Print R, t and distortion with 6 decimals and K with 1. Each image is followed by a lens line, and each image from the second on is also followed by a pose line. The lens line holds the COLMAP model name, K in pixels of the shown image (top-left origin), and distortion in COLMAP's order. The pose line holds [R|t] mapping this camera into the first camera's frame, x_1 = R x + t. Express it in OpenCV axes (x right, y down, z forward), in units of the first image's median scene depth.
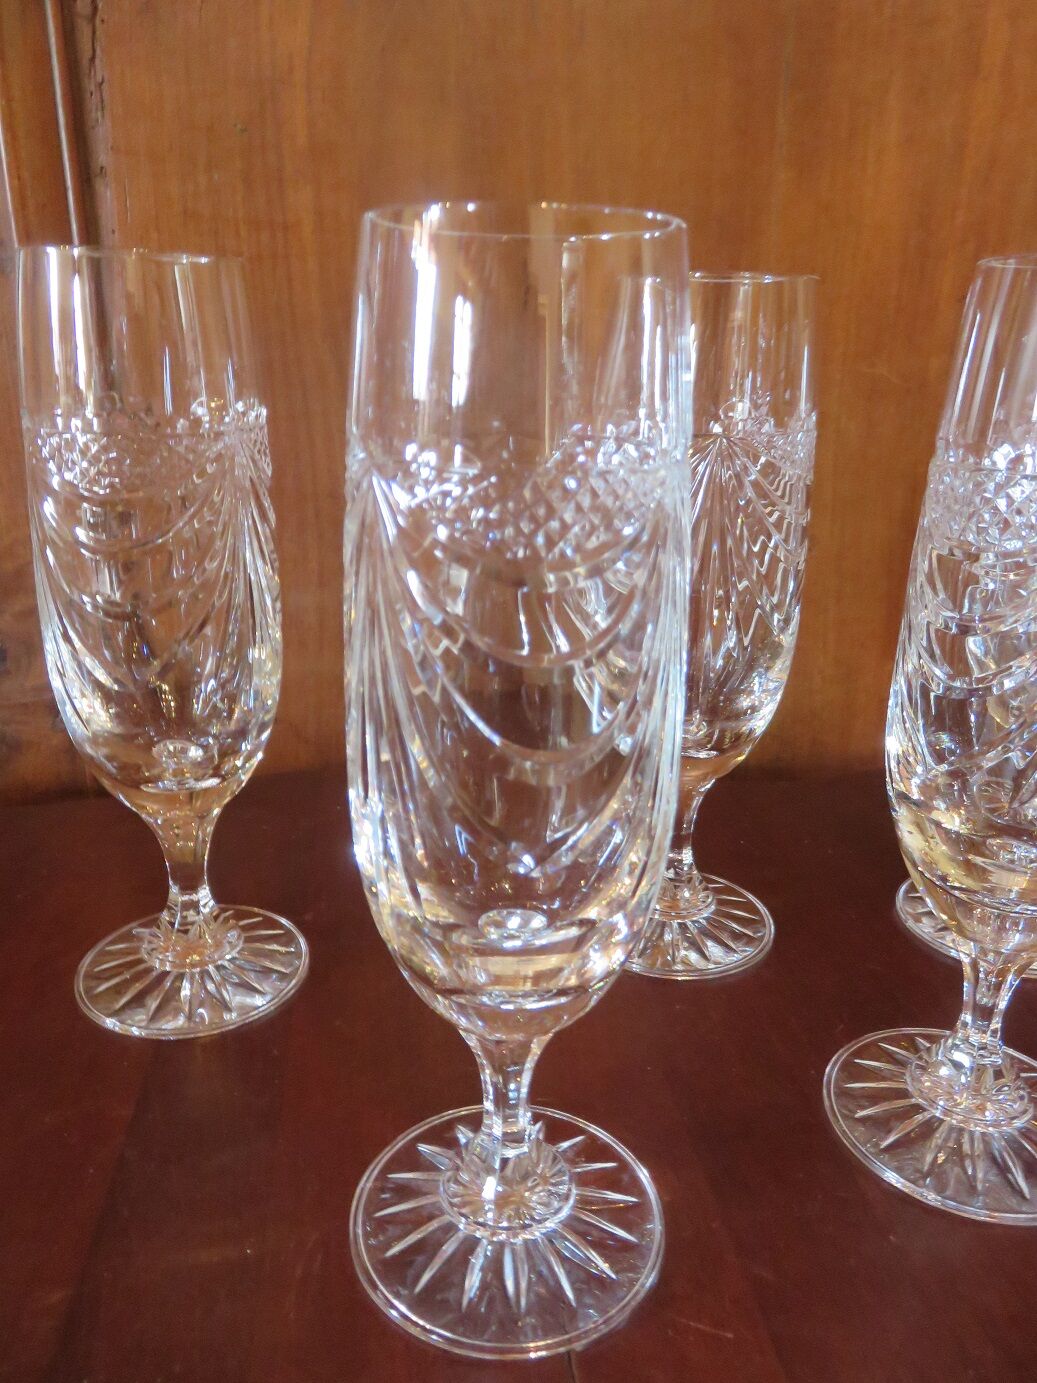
lens RADIAL K [[1069.1, 0, 516.6], [0, 1069.1, 688.7], [0, 0, 1]] dist [0.001310, 0.005184]
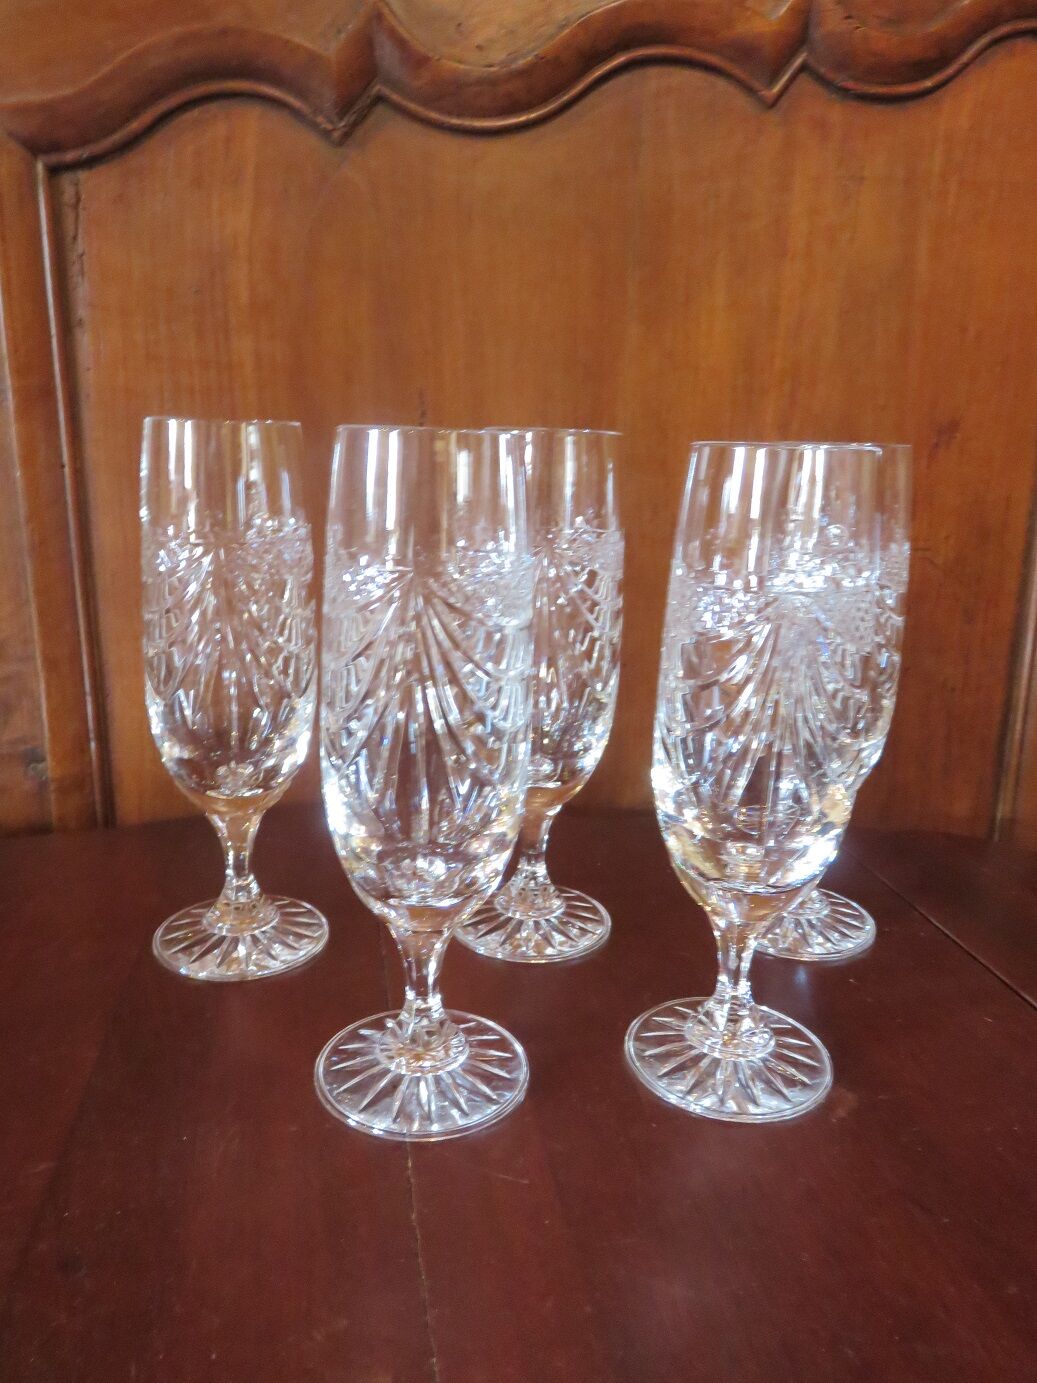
lens RADIAL K [[1019.4, 0, 533.5], [0, 1019.4, 692.3], [0, 0, 1]] dist [-0.021145, 0.013838]
pose [[0.998518, -0.000603, 0.054425, 0.073333], [0.003733, 0.998343, -0.057423, 0.015109], [-0.054300, 0.057541, 0.996865, -0.177790]]
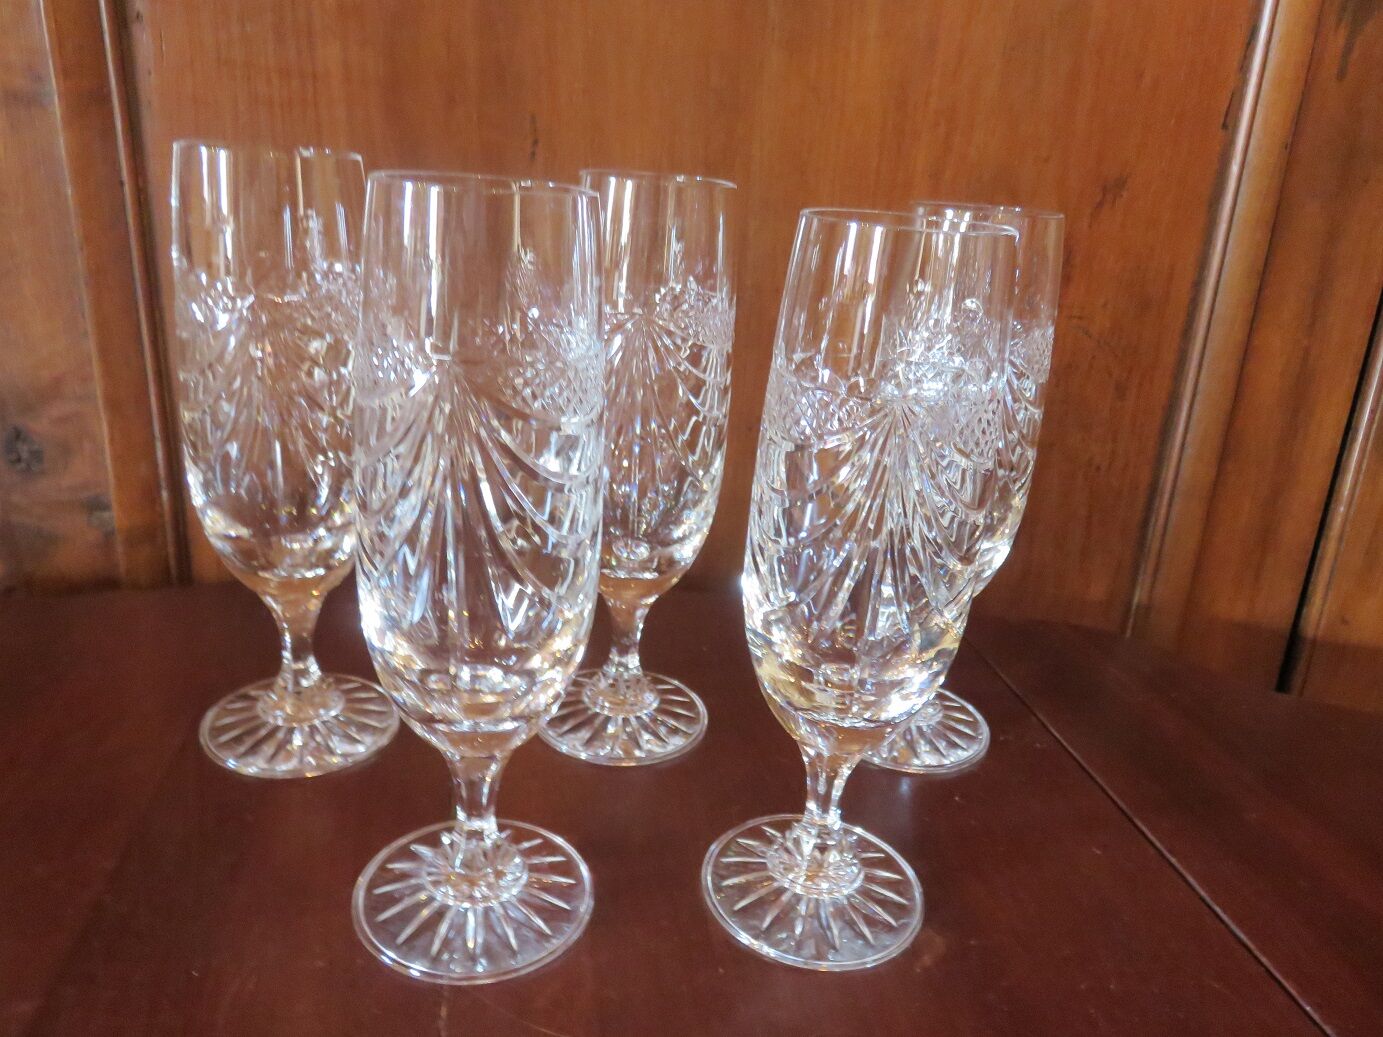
lens RADIAL K [[1019.4, 0, 715.7], [0, 1019.4, 509.7], [0, 0, 1]] dist [-0.021145, 0.013838]
pose [[0.996222, 0.036900, 0.078615, 0.133631], [-0.039839, 0.998552, 0.036149, -0.044344], [-0.077168, -0.039144, 0.996249, -0.087706]]
